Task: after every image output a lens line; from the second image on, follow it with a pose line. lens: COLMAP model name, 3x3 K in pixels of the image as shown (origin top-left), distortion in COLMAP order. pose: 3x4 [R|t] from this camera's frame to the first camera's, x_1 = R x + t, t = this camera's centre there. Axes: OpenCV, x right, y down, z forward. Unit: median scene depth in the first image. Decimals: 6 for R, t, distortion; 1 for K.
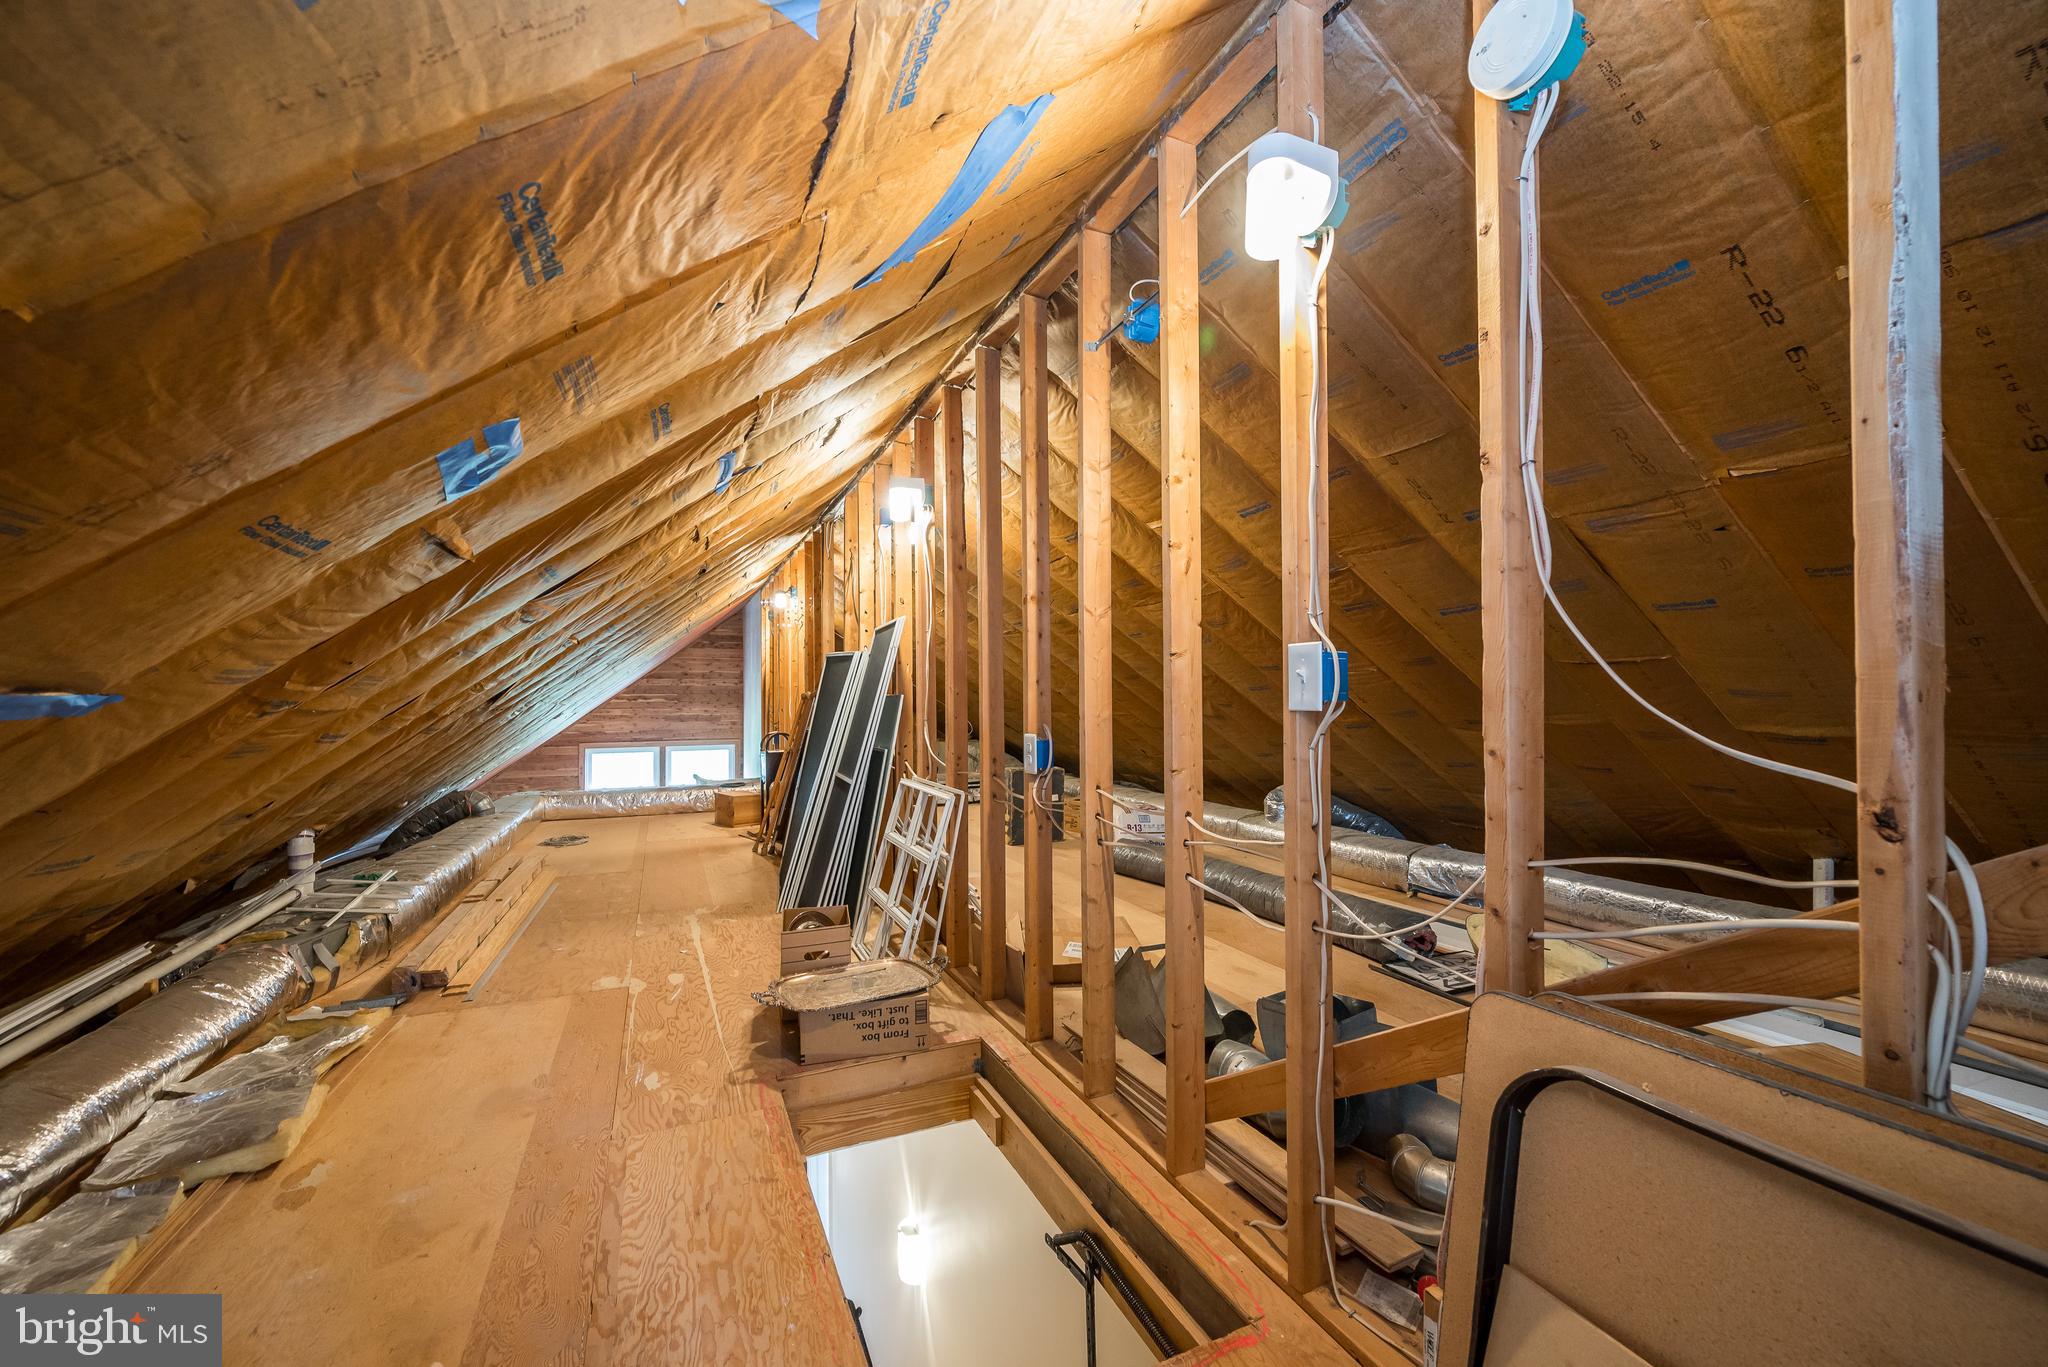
lens RADIAL K [[836.3, 0, 1024.0], [0, 836.3, 683.5], [0, 0, 1]] dist [-0.012017, 0.000288]
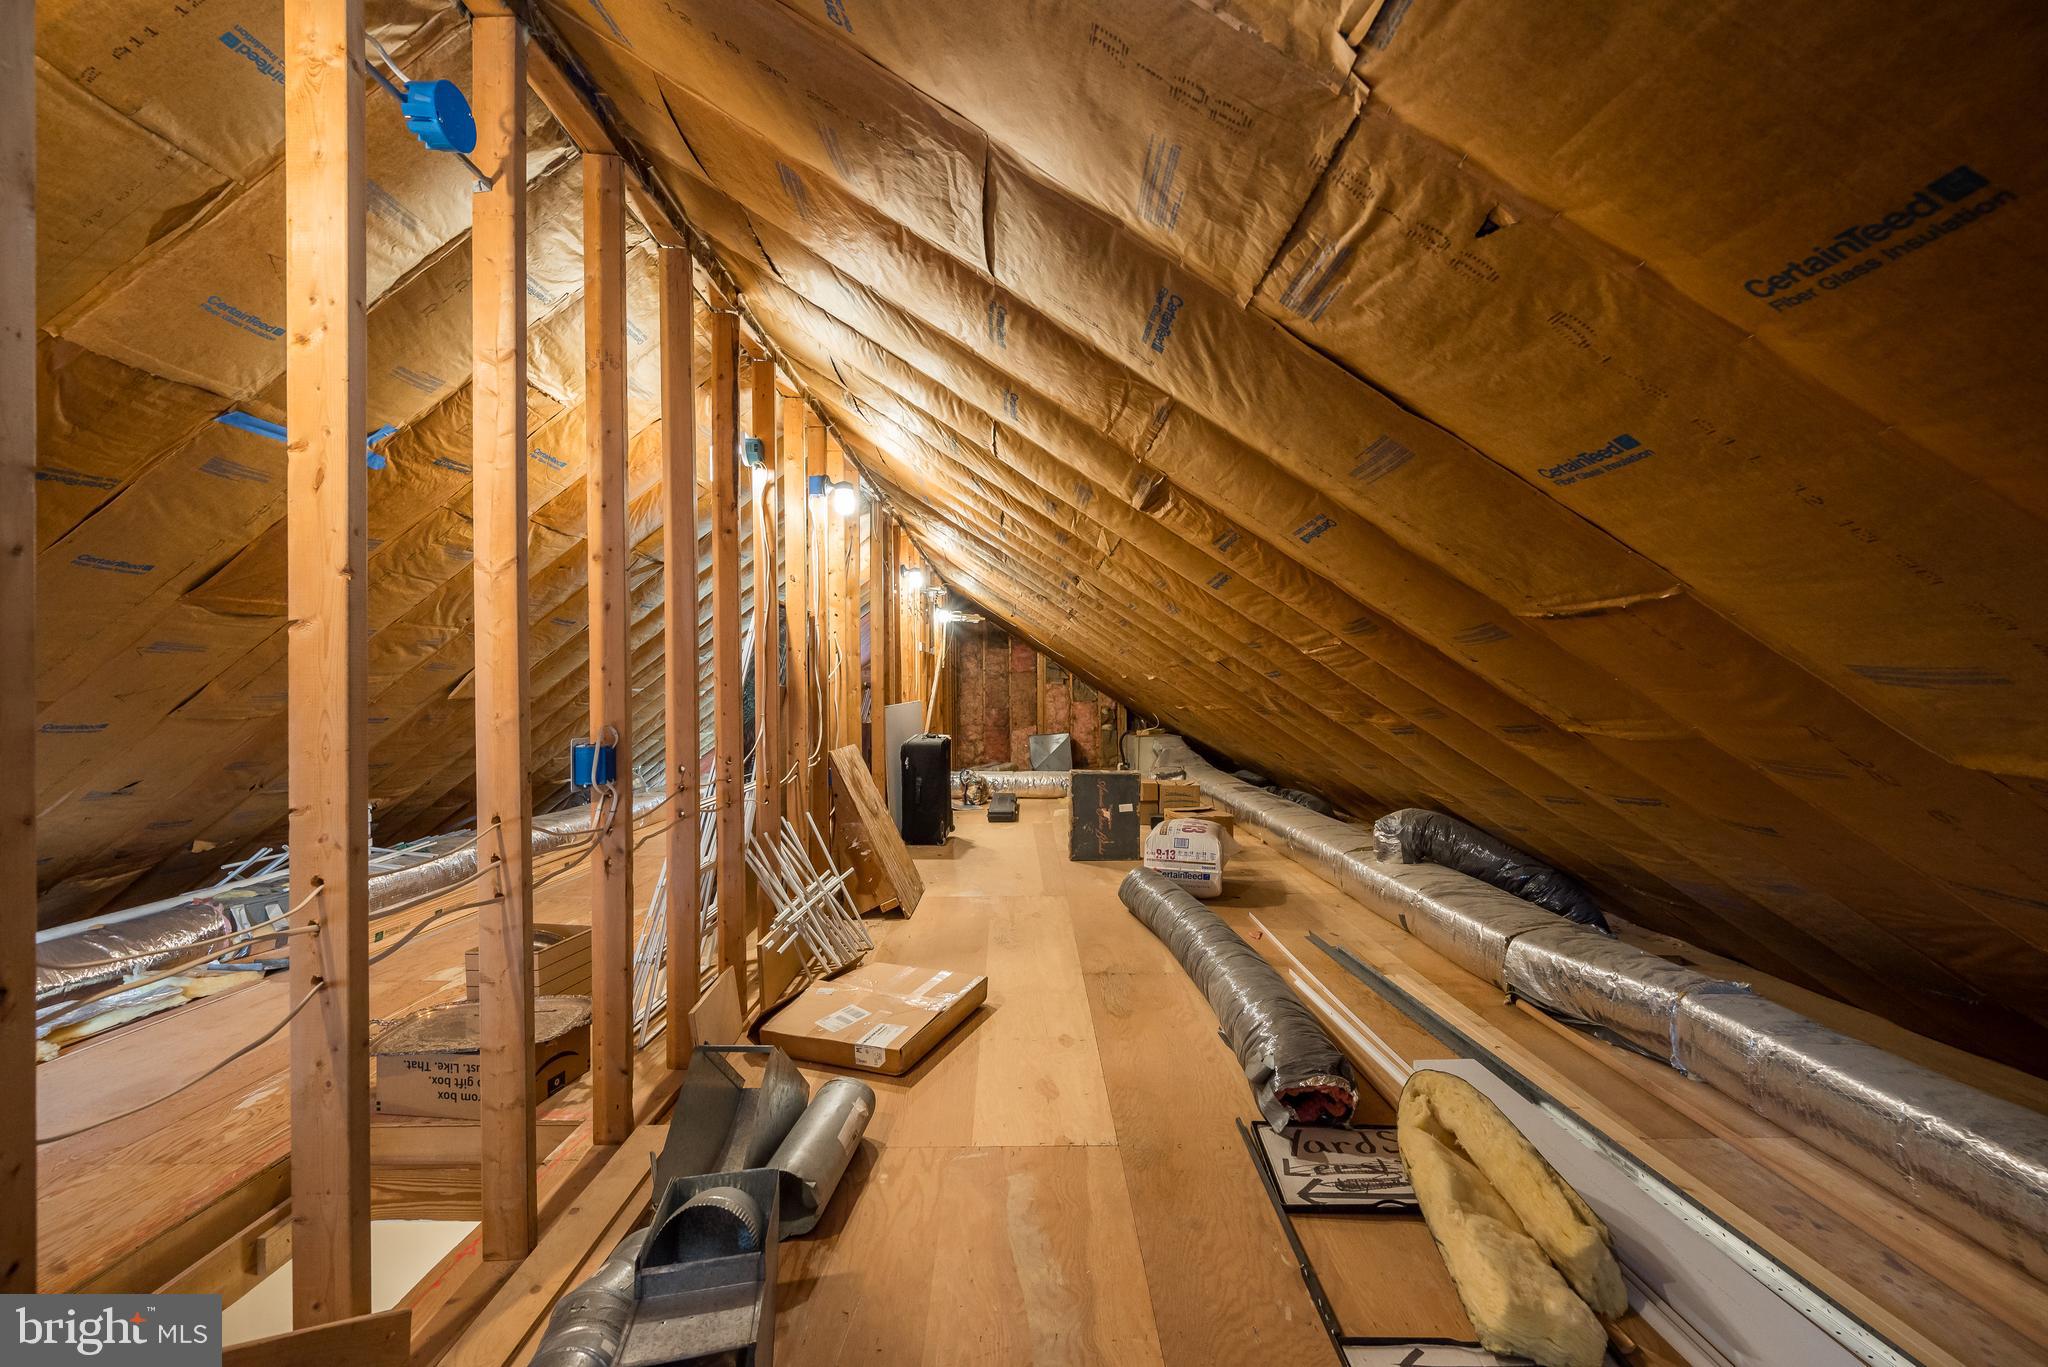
lens RADIAL K [[836.3, 0, 1024.0], [0, 836.3, 683.5], [0, 0, 1]] dist [-0.012017, 0.000288]
pose [[0.909247, -0.003525, -0.416241, 0.688436], [0.010168, 0.999854, 0.013745, 0.005943], [0.416132, -0.016730, 0.909150, 0.493124]]
